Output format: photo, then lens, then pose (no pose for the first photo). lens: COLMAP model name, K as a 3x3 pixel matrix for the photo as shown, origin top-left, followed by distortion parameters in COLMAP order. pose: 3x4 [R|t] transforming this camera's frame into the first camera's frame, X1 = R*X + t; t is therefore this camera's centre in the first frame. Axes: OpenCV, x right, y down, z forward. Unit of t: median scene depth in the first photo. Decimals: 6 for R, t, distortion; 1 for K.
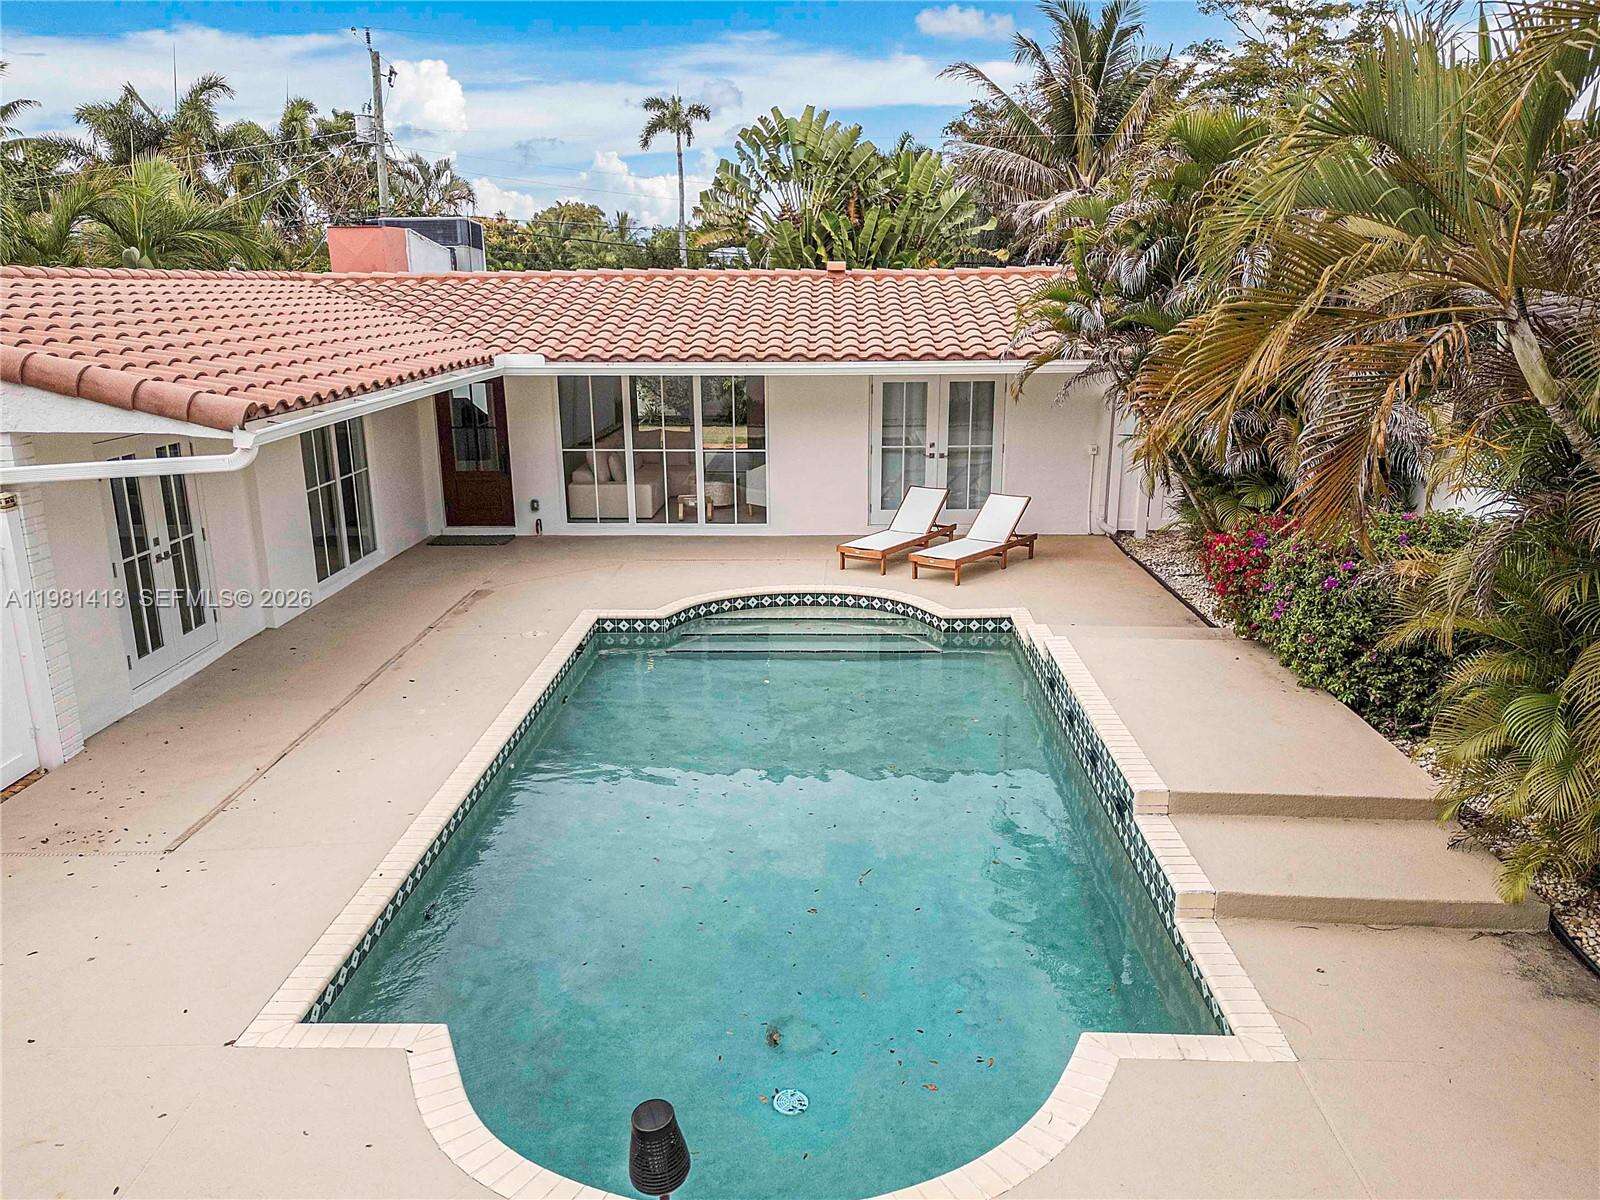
lens RADIAL K [[1209.0, 0, 805.9], [0, 1209.0, 606.7], [0, 0, 1]] dist [0.046443, -0.048979]
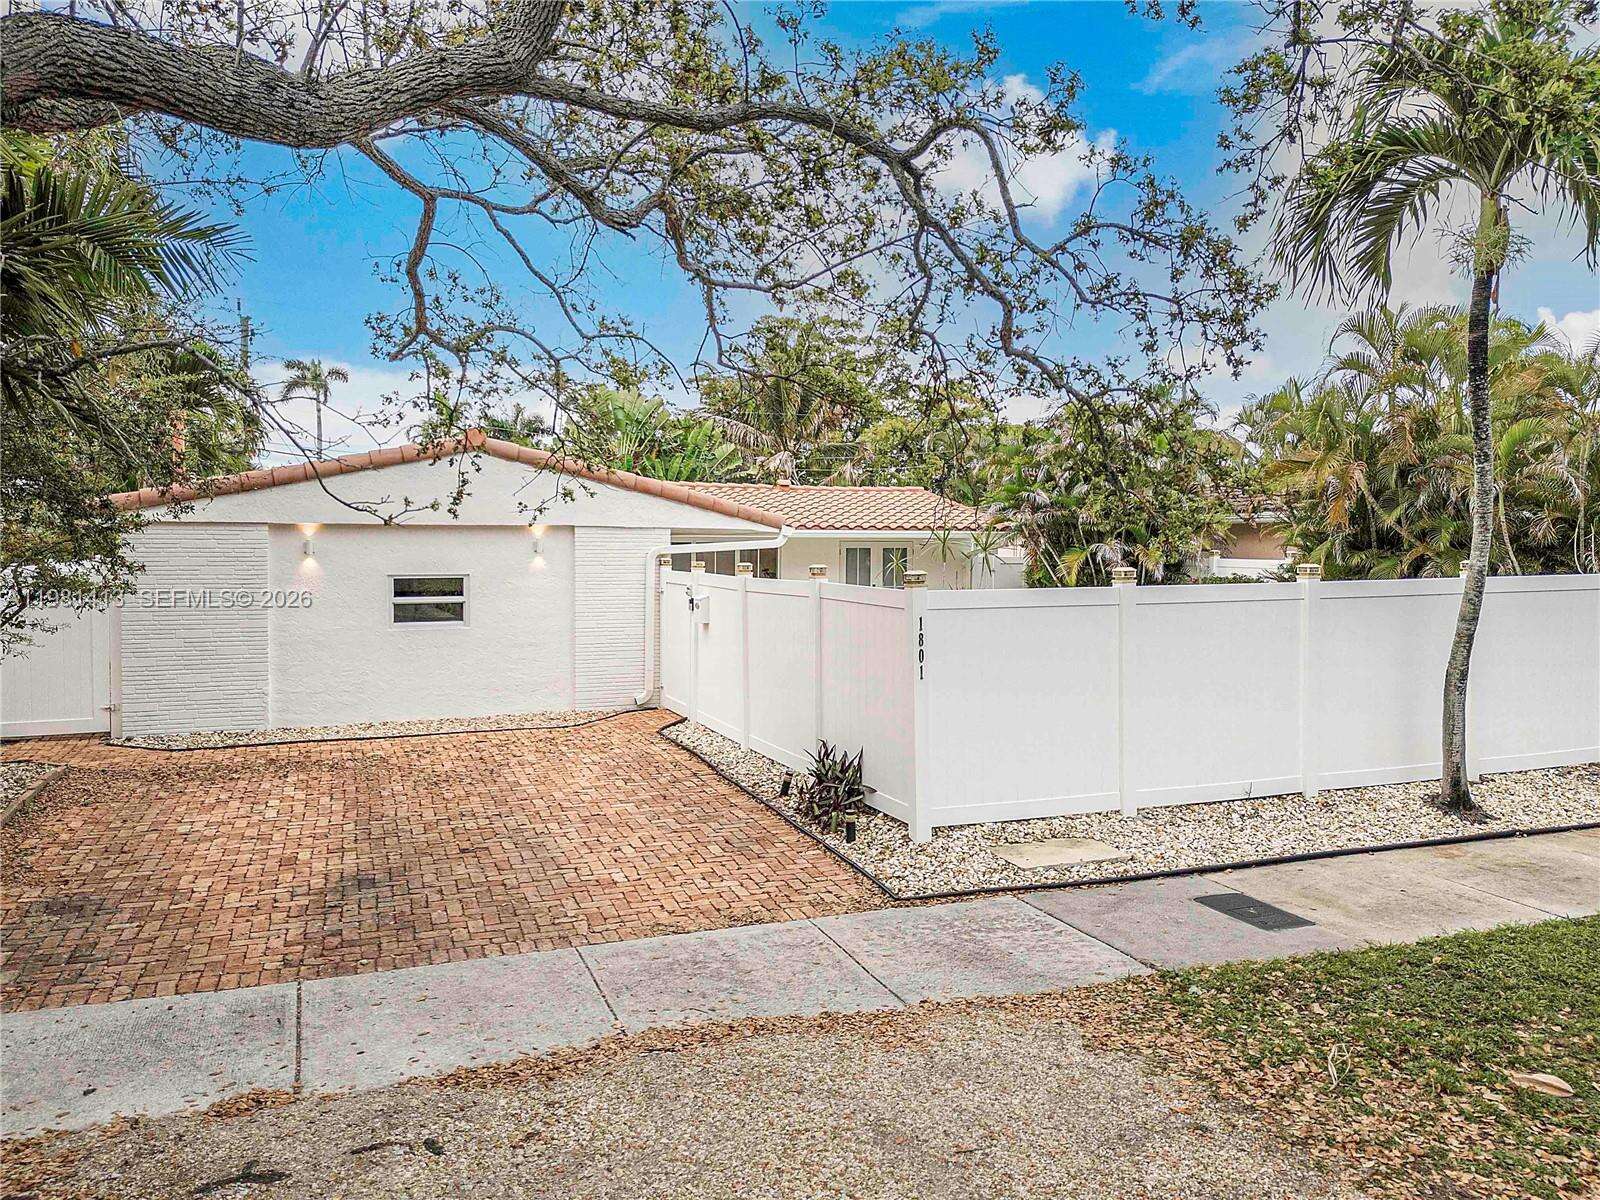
lens RADIAL K [[1150.0, 0, 792.1], [0, 1150.0, 598.2], [0, 0, 1]] dist [0.056081, -0.003458]
pose [[0.928003, -0.007896, 0.372489, -0.575074], [0.085444, 0.977639, -0.192148, 0.169939], [-0.362643, 0.210141, 0.907927, -0.367103]]
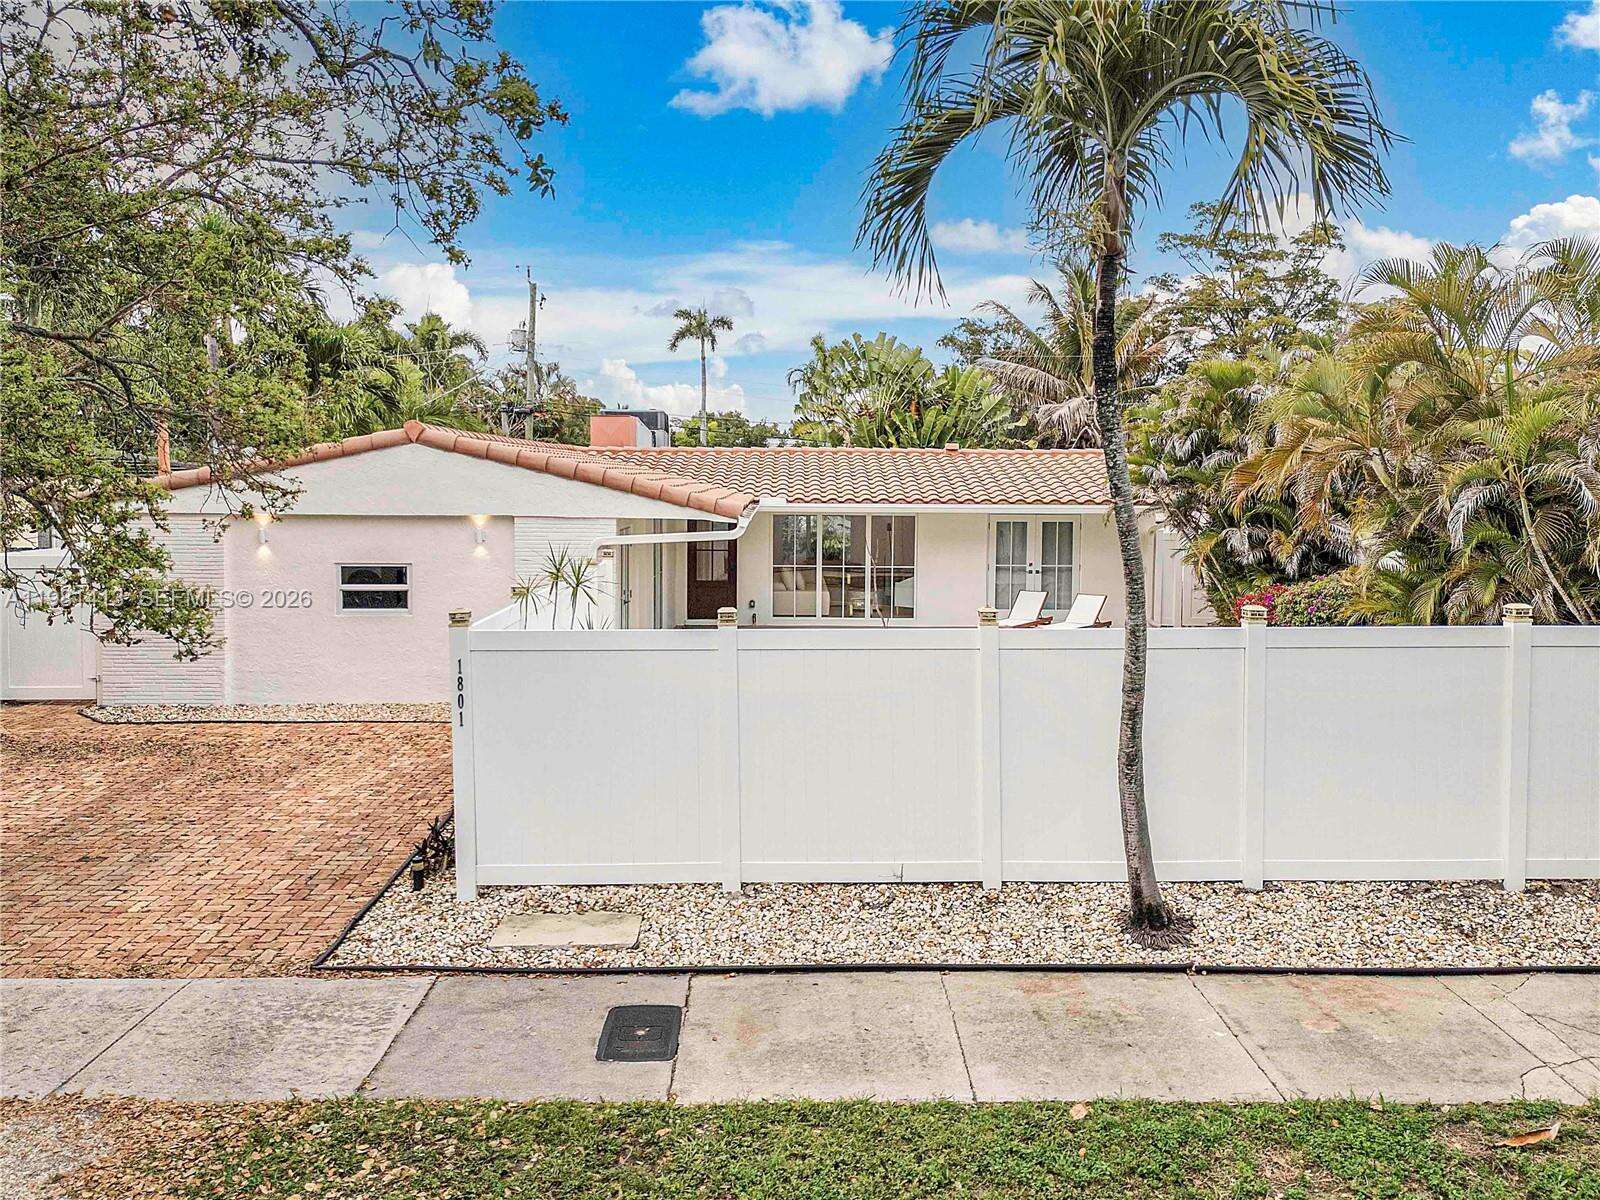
lens RADIAL K [[1228.4, 0, 816.3], [0, 1228.4, 572.0], [0, 0, 1]] dist [0.060267, -0.038208]
pose [[0.999179, 0.012221, 0.038630, -0.203494], [-0.005034, 0.983479, -0.180952, 0.140482], [-0.040203, 0.180609, 0.982733, -0.433144]]
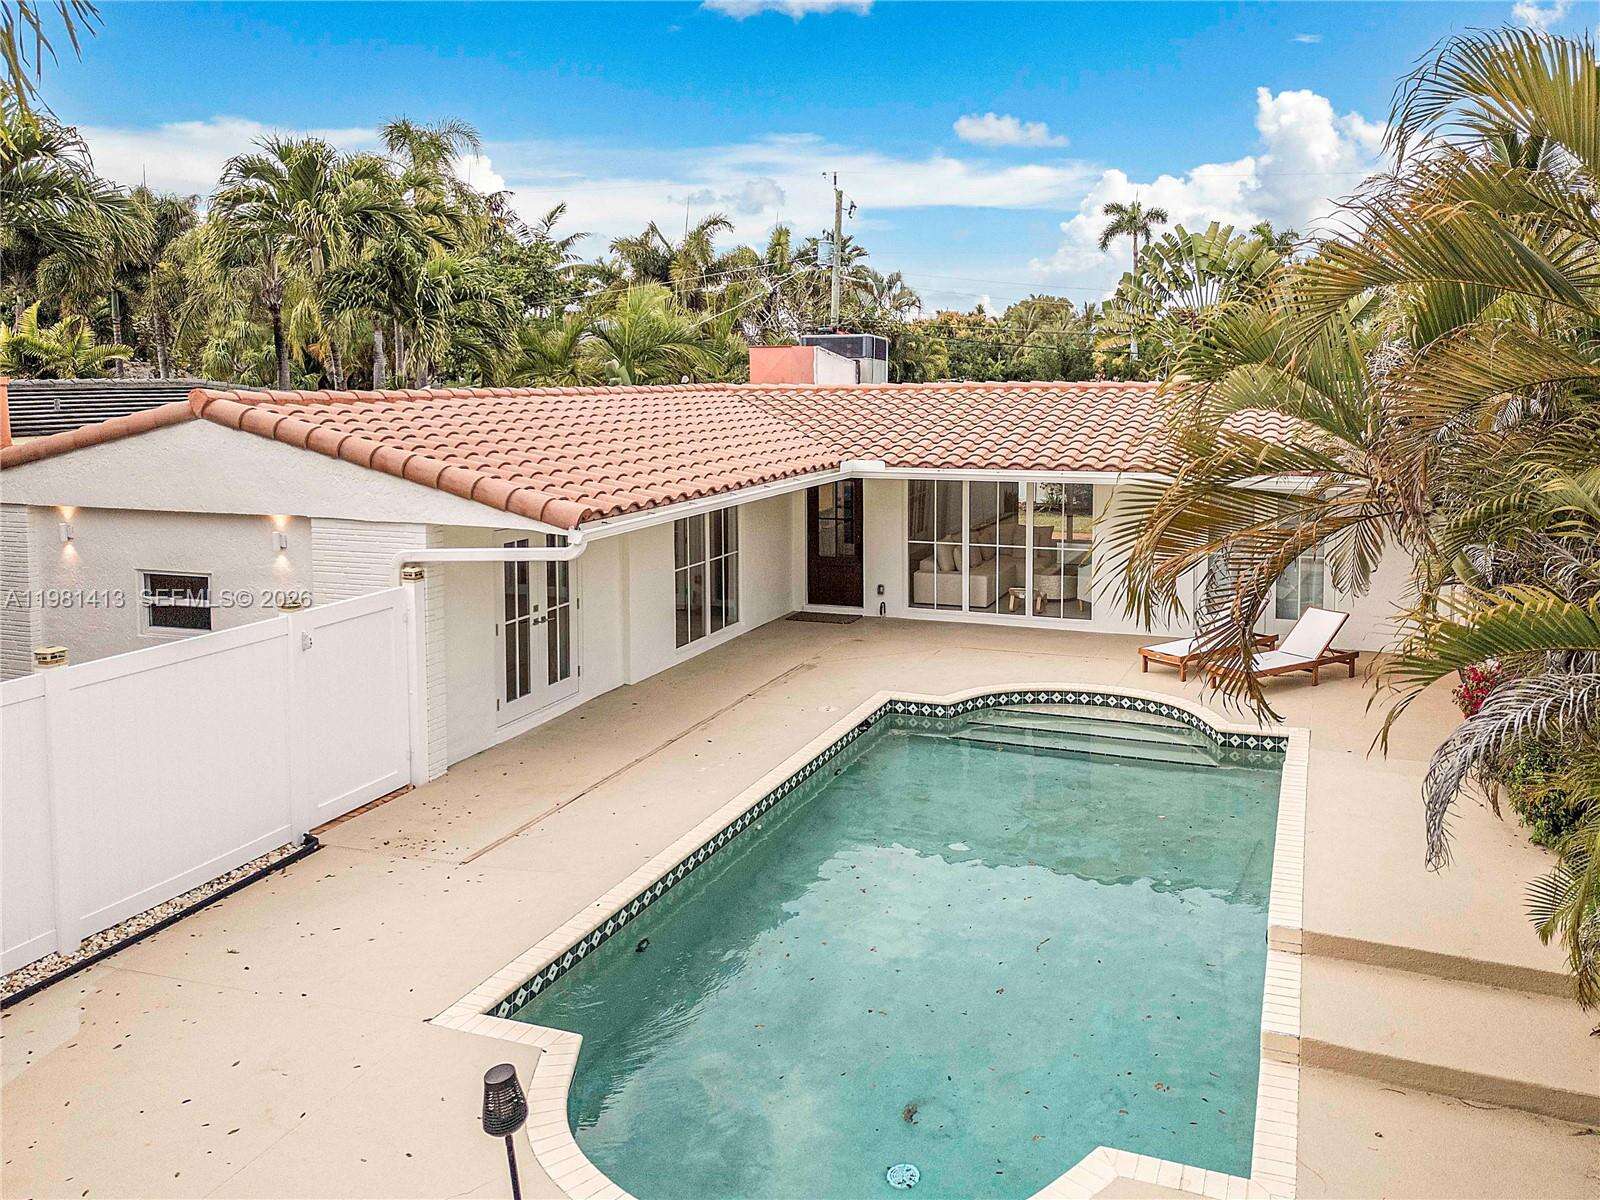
lens RADIAL K [[1209.0, 0, 892.3], [0, 1209.0, 438.0], [0, 0, 1]] dist [0.046443, -0.048979]
pose [[0.951558, 0.022723, -0.306629, 0.122080], [-0.083395, 0.978956, -0.186252, -0.013994], [0.295944, 0.202801, 0.933429, -0.058439]]
